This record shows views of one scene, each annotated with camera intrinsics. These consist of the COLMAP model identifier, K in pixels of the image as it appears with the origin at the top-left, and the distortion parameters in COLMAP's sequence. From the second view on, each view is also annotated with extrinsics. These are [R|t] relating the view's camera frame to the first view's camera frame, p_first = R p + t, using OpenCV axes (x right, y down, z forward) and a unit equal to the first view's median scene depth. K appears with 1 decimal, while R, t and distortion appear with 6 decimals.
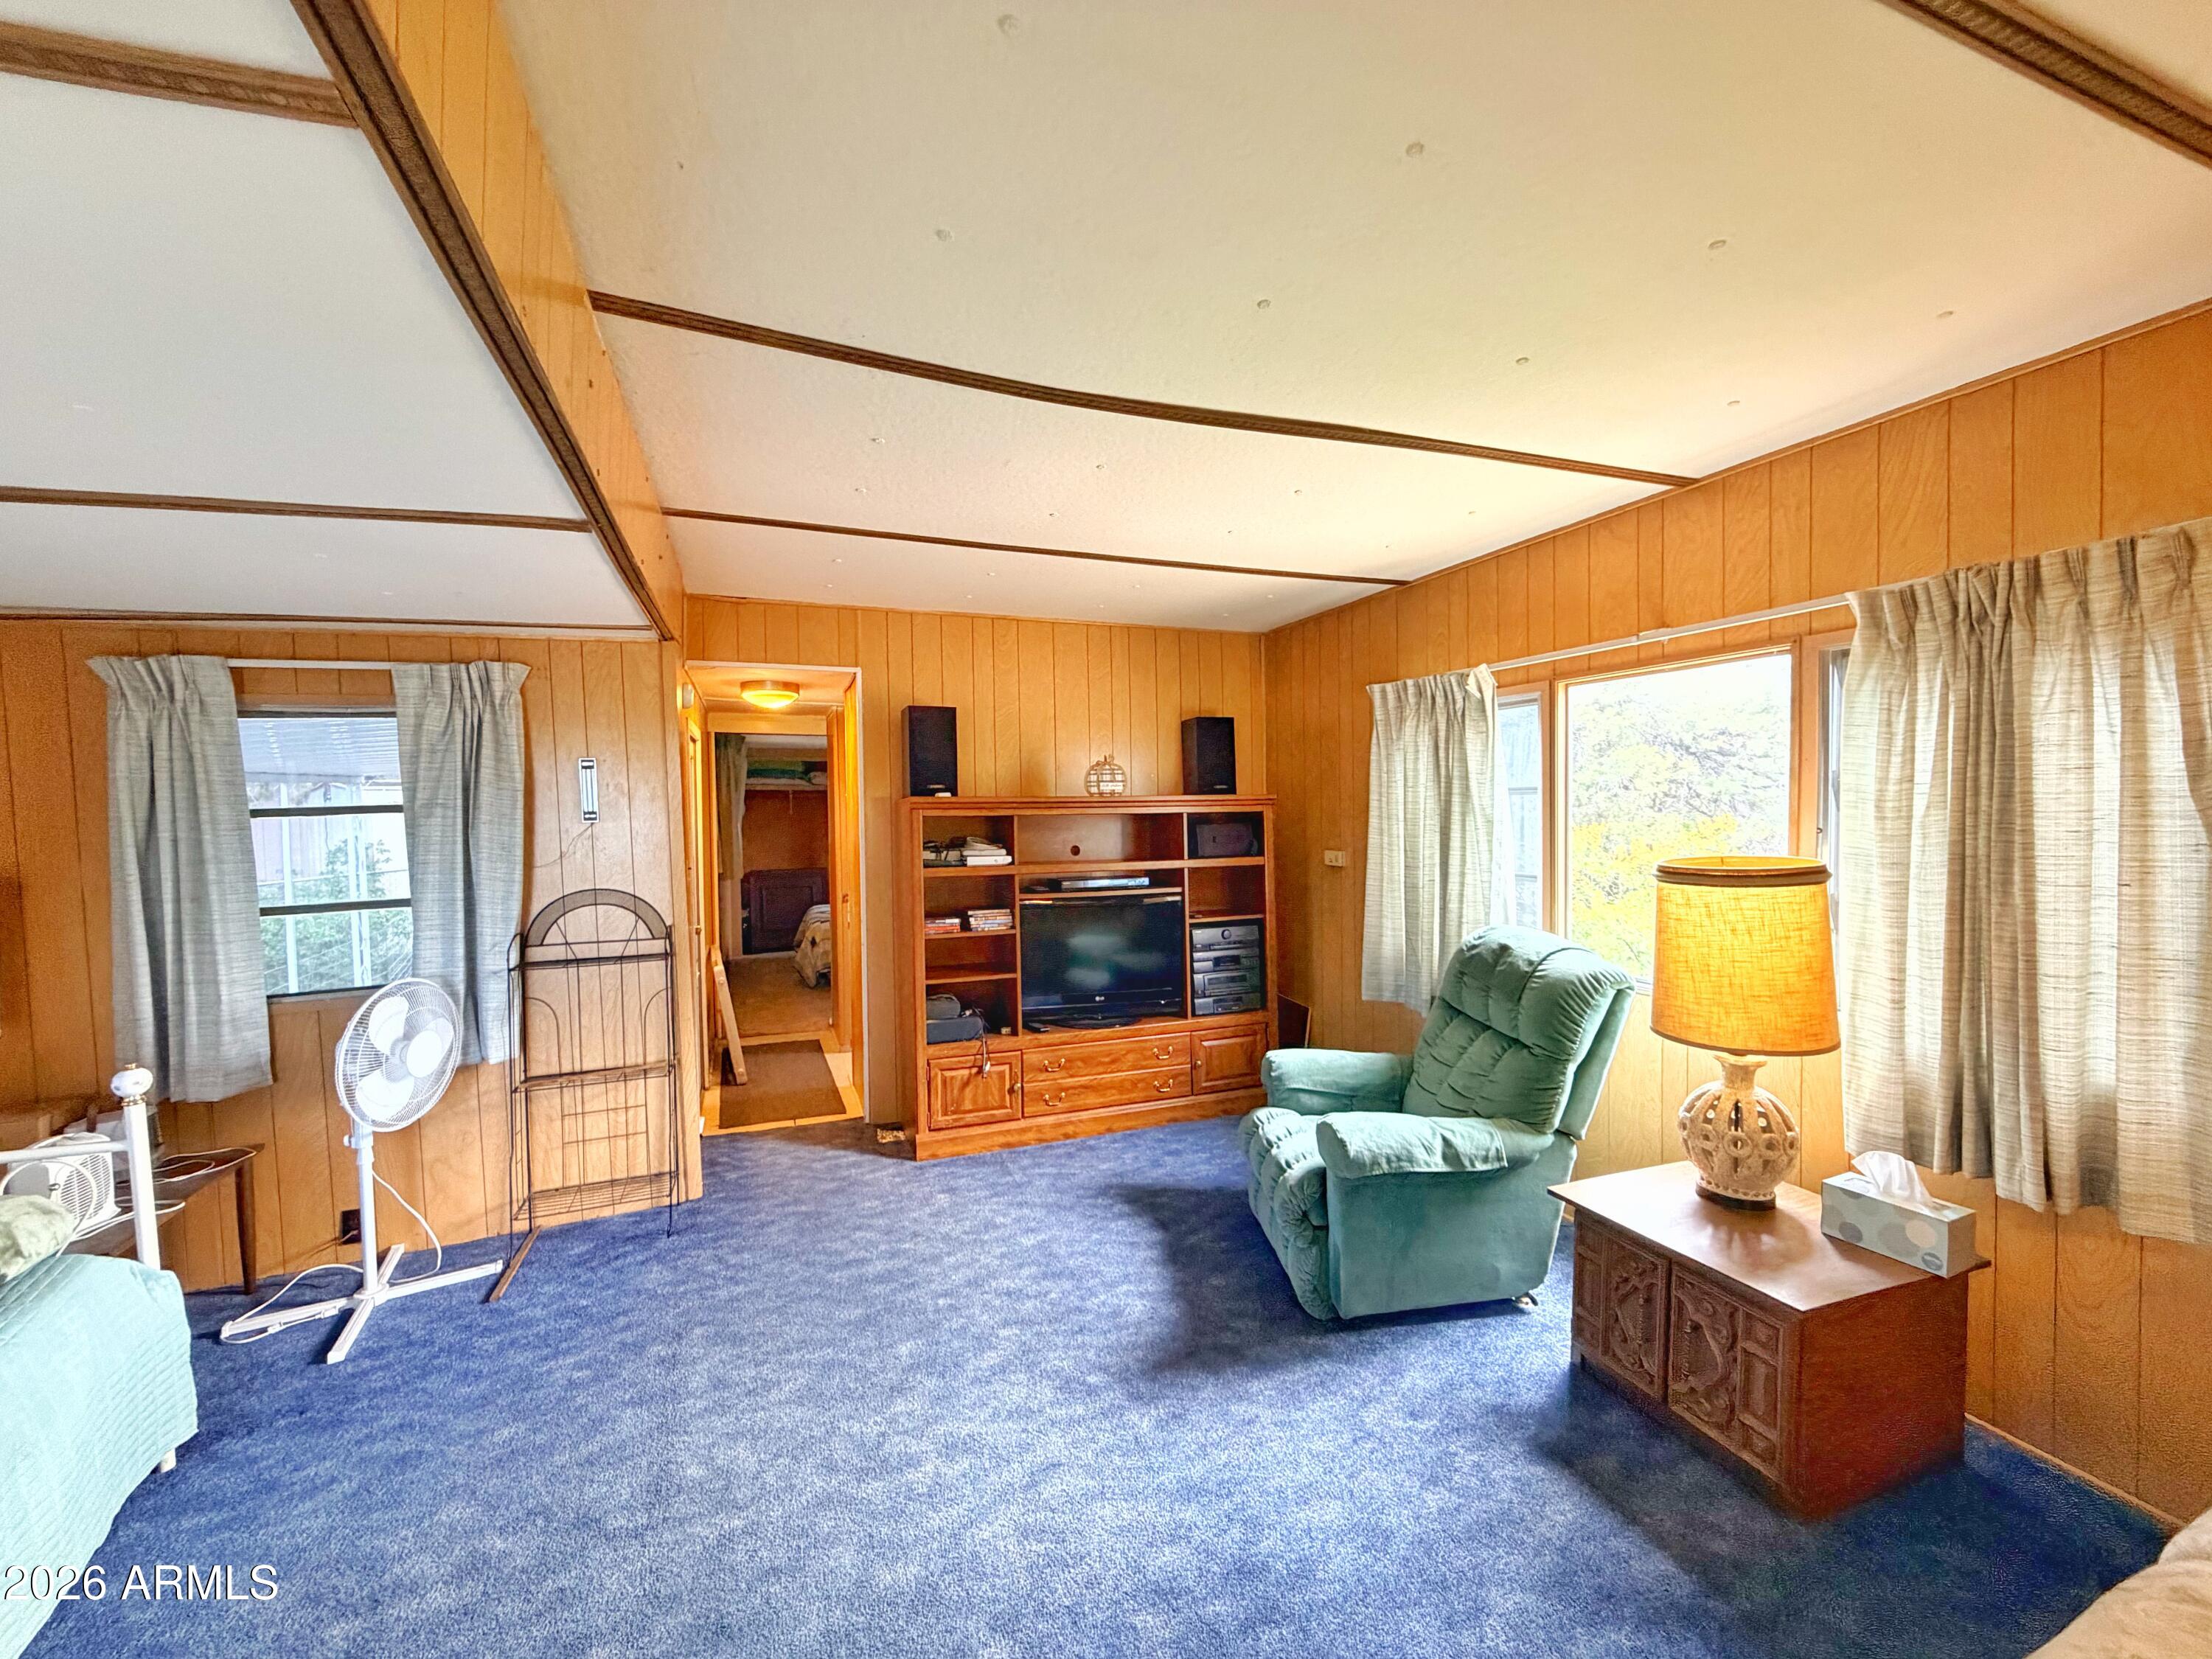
lens RADIAL K [[885.0, 0, 1108.7], [0, 885.0, 831.2], [0, 0, 1]] dist [-0.000046, 0.000156]
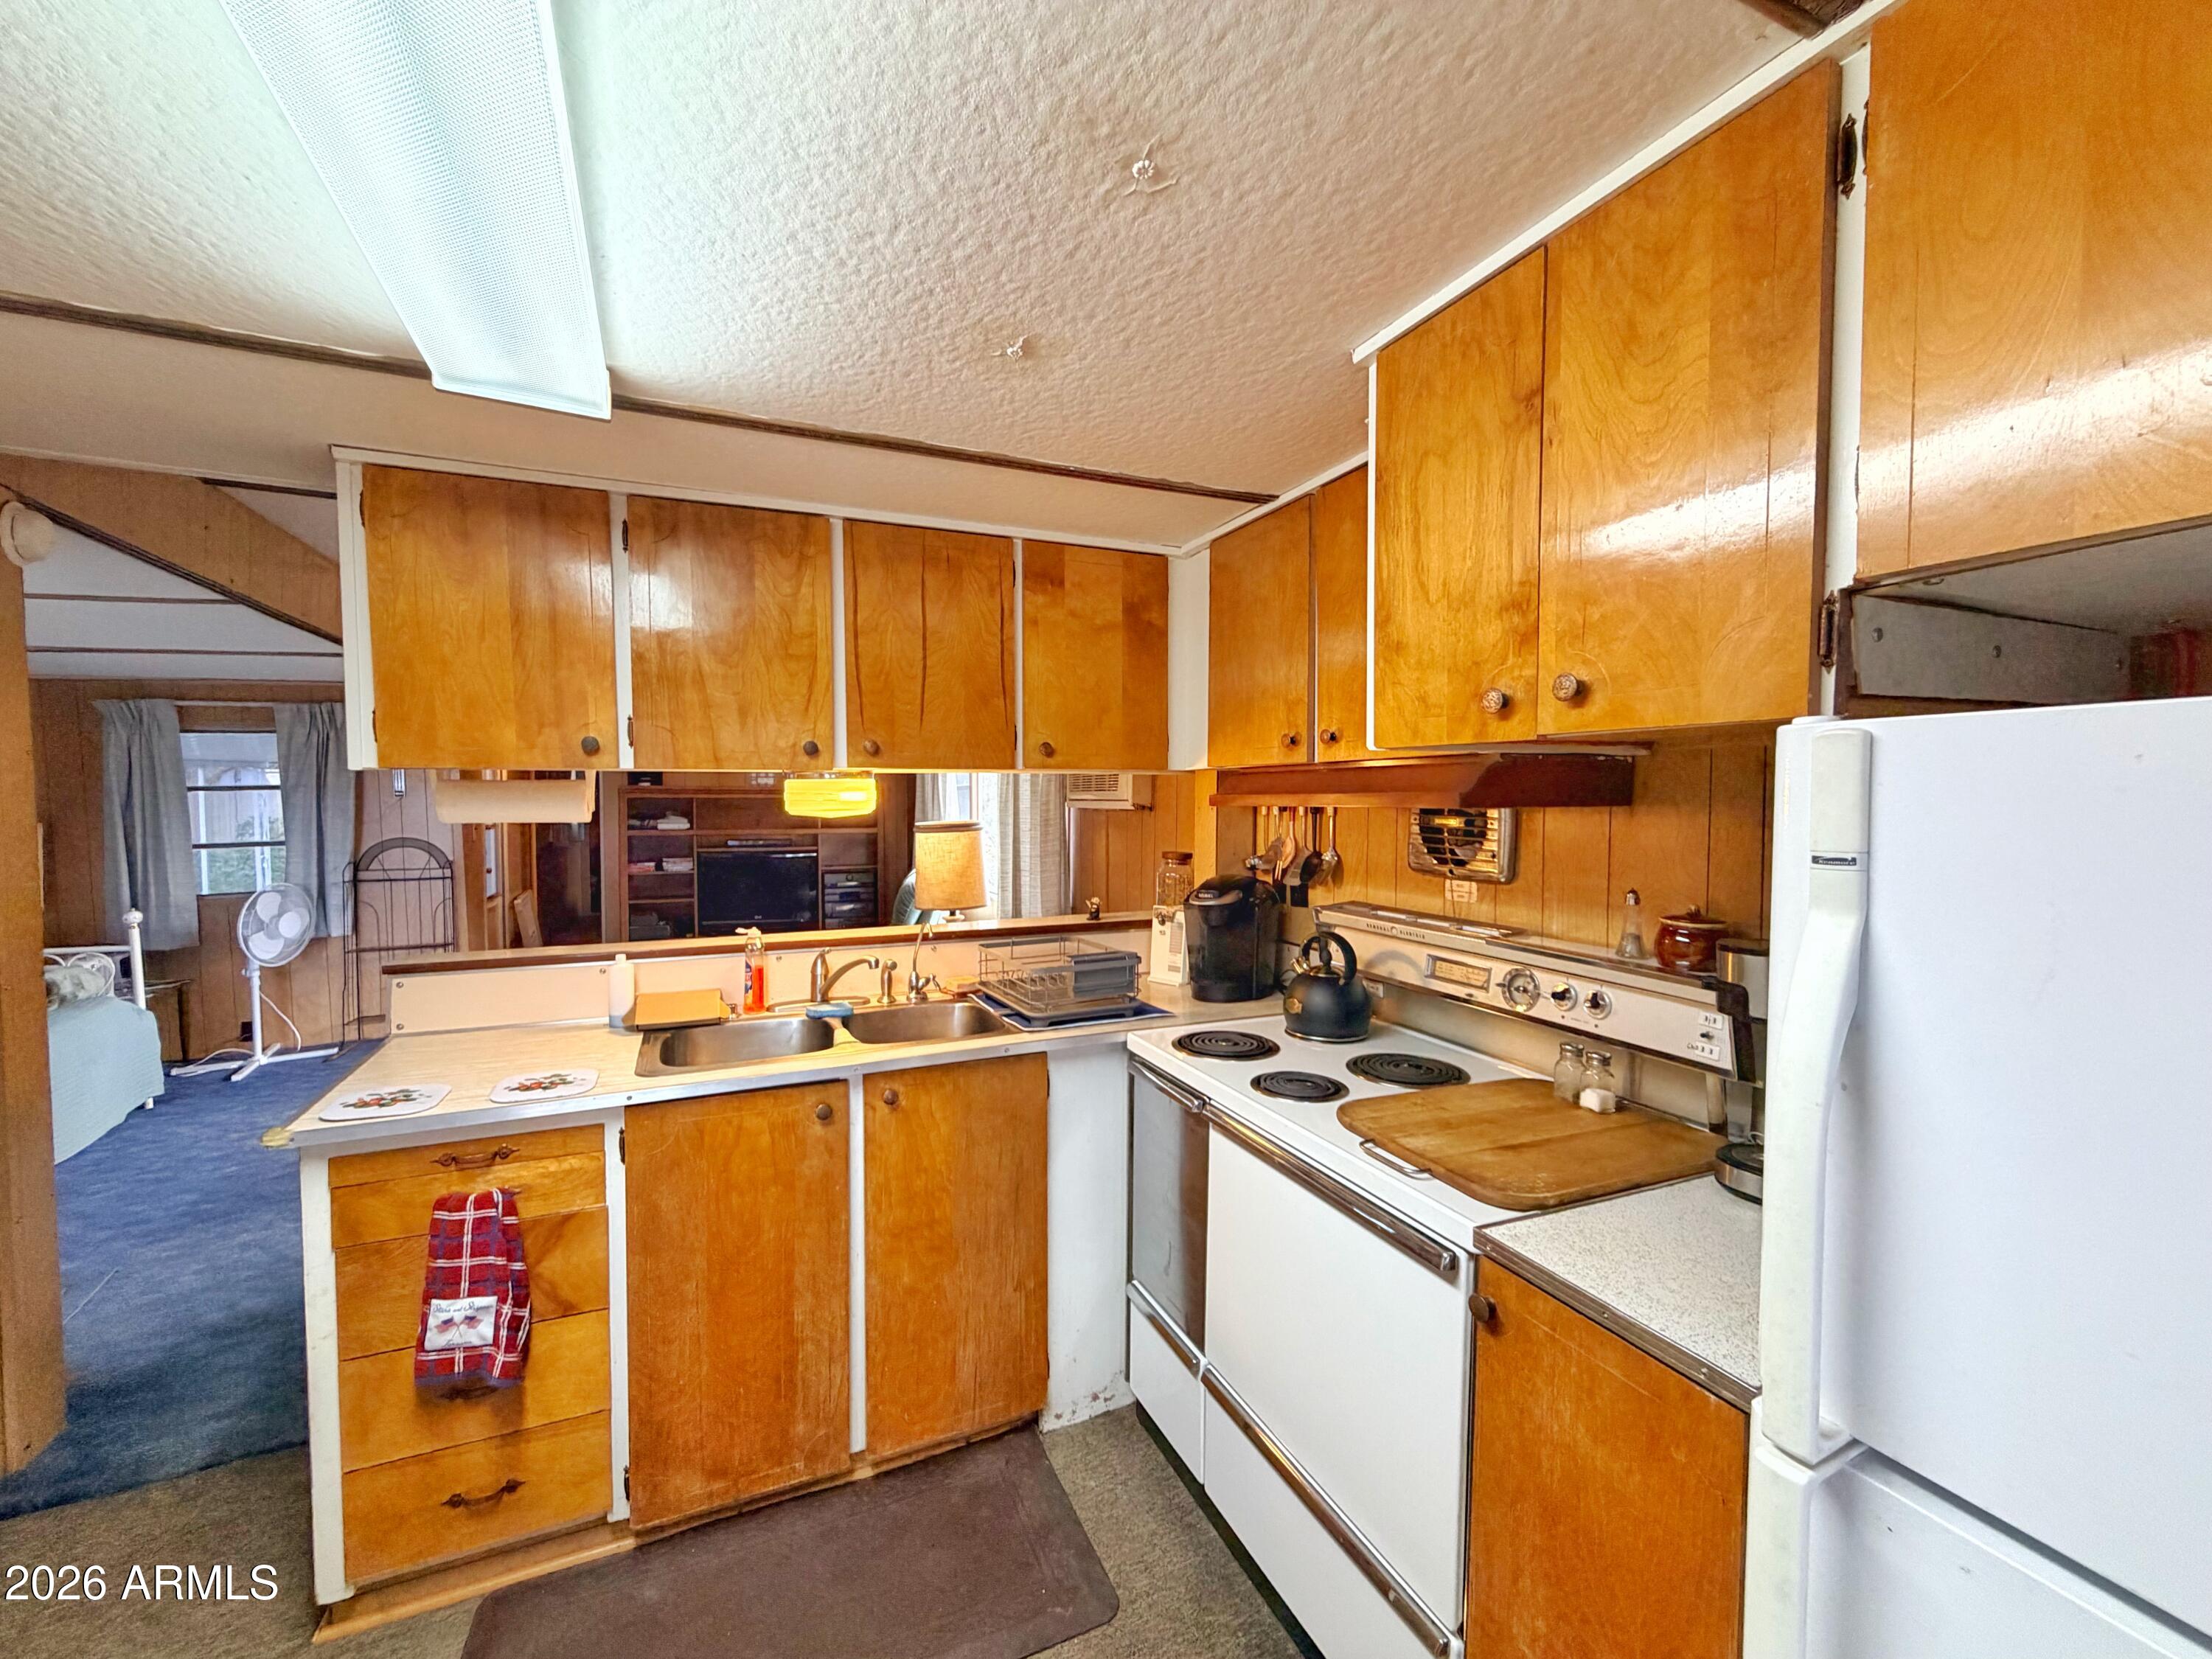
lens RADIAL K [[885.0, 0, 1108.4], [0, 885.0, 830.6], [0, 0, 1]] dist [-0.000046, 0.000156]
pose [[0.998515, 0.011928, 0.053157, 0.722882], [-0.012314, 0.999900, 0.006949, 0.026980], [-0.053069, -0.007594, 0.998562, -0.807083]]
